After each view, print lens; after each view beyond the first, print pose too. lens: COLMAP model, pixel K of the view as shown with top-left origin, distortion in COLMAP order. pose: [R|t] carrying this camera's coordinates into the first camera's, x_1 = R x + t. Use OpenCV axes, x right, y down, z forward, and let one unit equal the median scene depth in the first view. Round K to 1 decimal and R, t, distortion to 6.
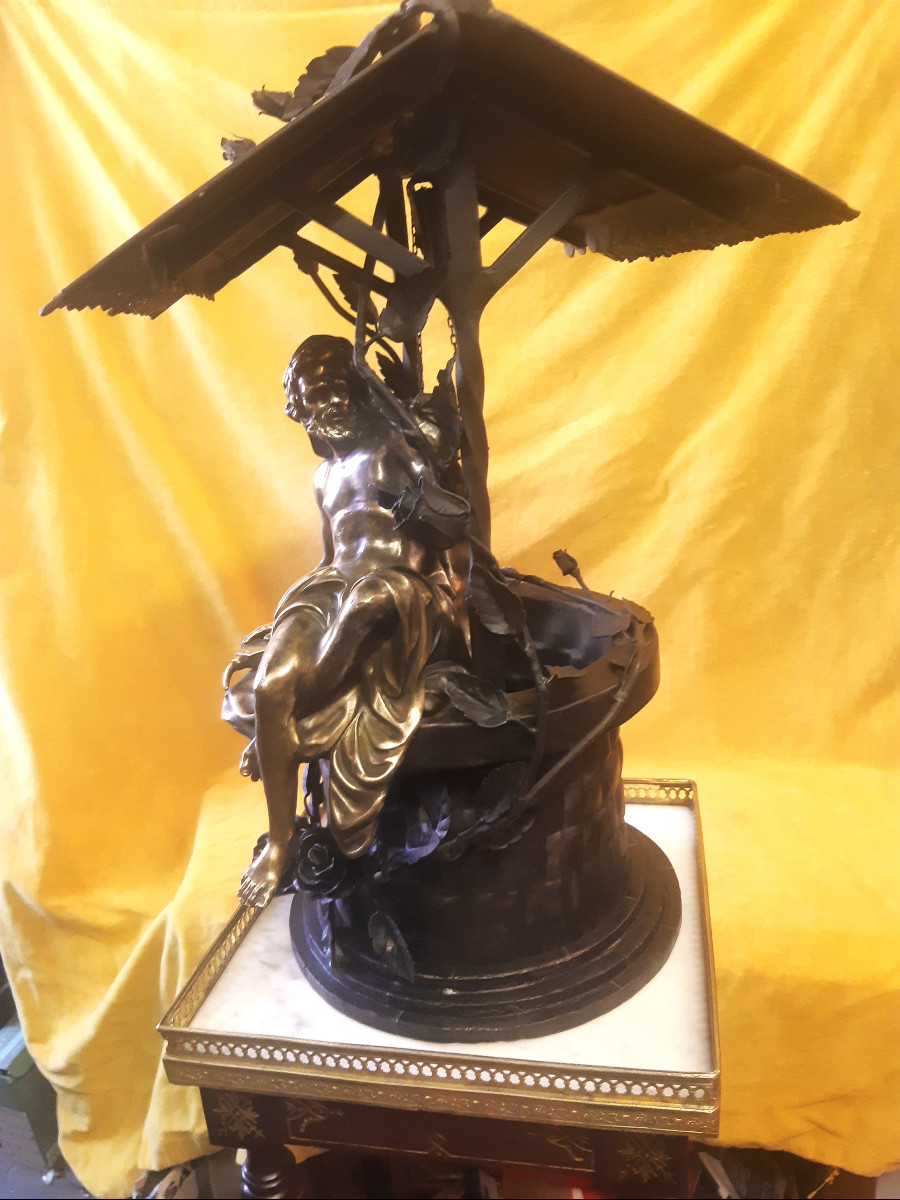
lens RADIAL K [[883.8, 0, 440.9], [0, 883.8, 599.7], [0, 0, 1]] dist [0.004811, -0.046883]
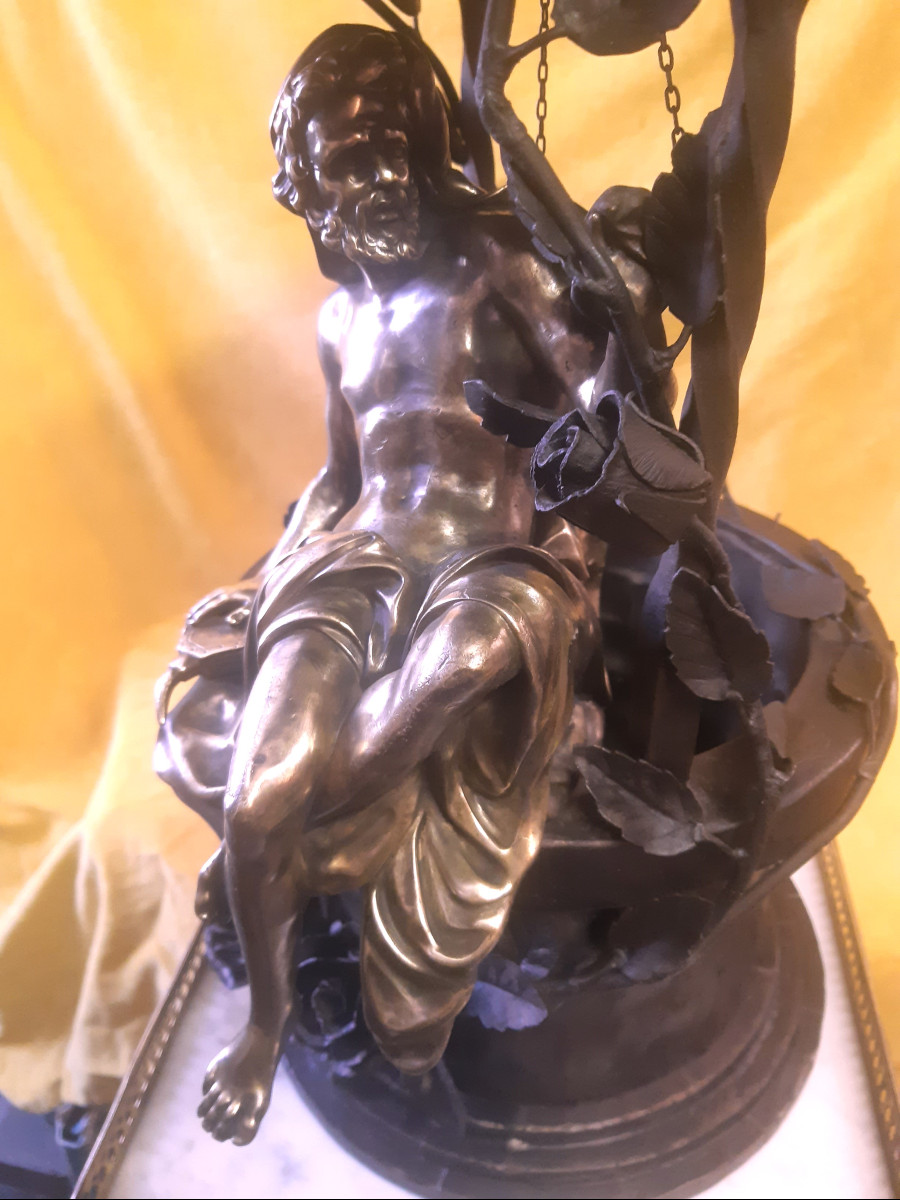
lens RADIAL K [[924.5, 0, 433.6], [0, 924.5, 597.7], [0, 0, 1]] dist [0.000446, -0.089705]
pose [[0.996916, 0.030810, 0.072179, -0.121491], [-0.047695, 0.968234, 0.245456, -0.128921], [-0.062324, -0.248141, 0.966717, 0.464920]]
